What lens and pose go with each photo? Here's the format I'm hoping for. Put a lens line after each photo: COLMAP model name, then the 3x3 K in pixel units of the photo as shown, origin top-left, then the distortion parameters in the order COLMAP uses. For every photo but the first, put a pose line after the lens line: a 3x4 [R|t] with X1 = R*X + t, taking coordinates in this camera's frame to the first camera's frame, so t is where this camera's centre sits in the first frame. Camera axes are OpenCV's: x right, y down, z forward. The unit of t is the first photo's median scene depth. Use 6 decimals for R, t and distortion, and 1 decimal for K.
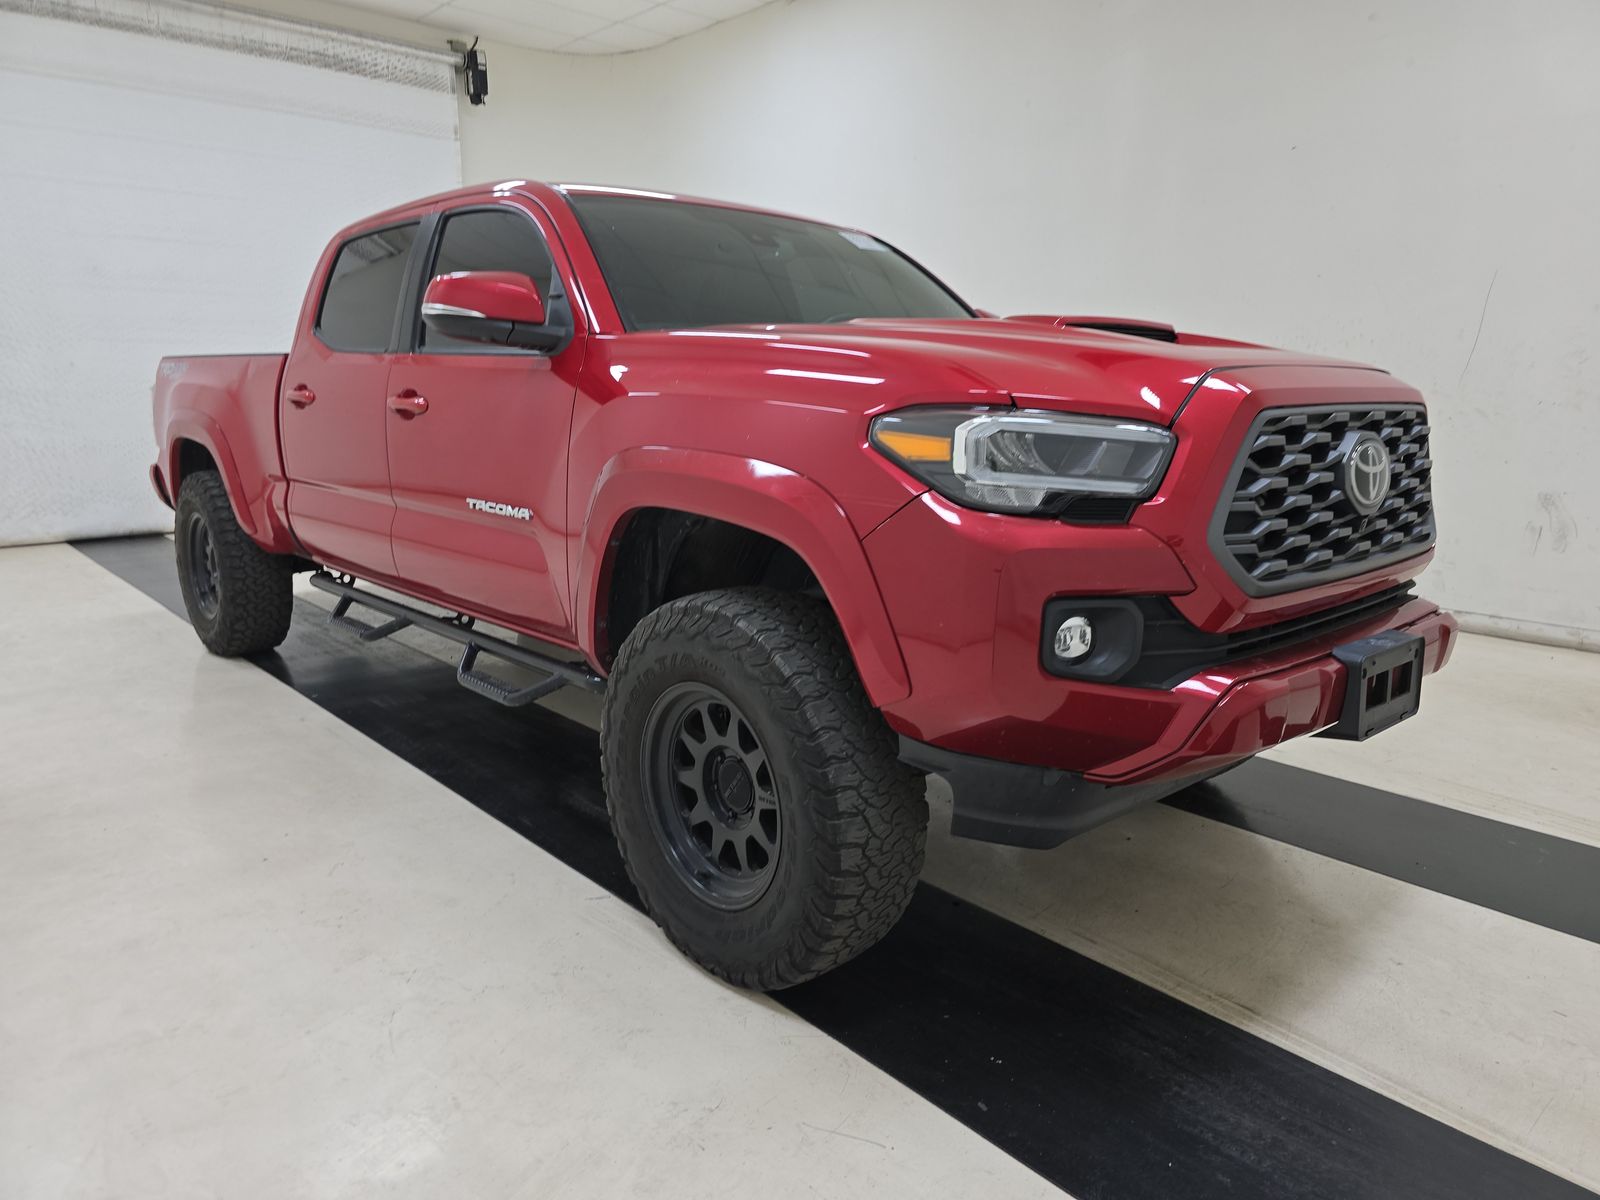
lens RADIAL K [[1065.4, 0, 813.0], [0, 1065.4, 591.2], [0, 0, 1]] dist [0.042733, -0.037379]
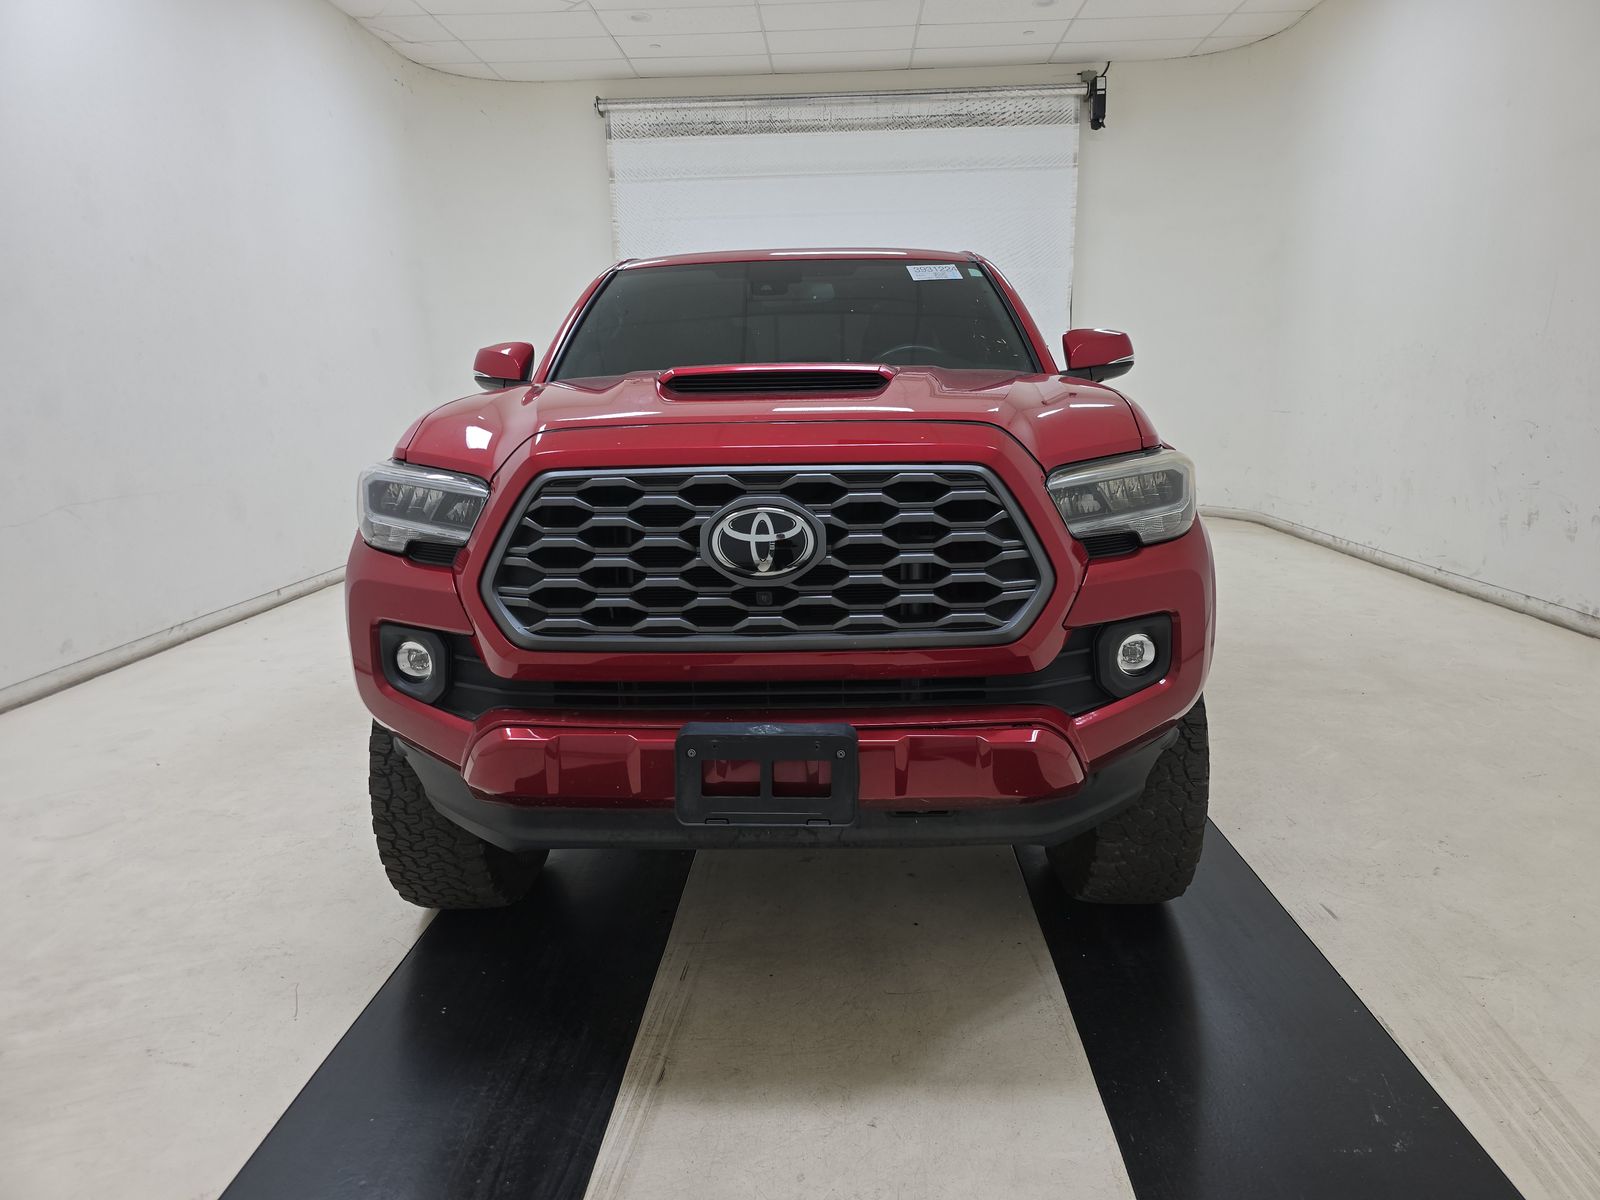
lens RADIAL K [[1065.4, 0, 813.0], [0, 1065.4, 591.2], [0, 0, 1]] dist [0.042733, -0.037379]
pose [[0.718114, 0.108574, -0.687404, 0.275802], [-0.109821, 0.993058, 0.042124, -0.026114], [0.687206, 0.045242, 0.725052, 0.089836]]
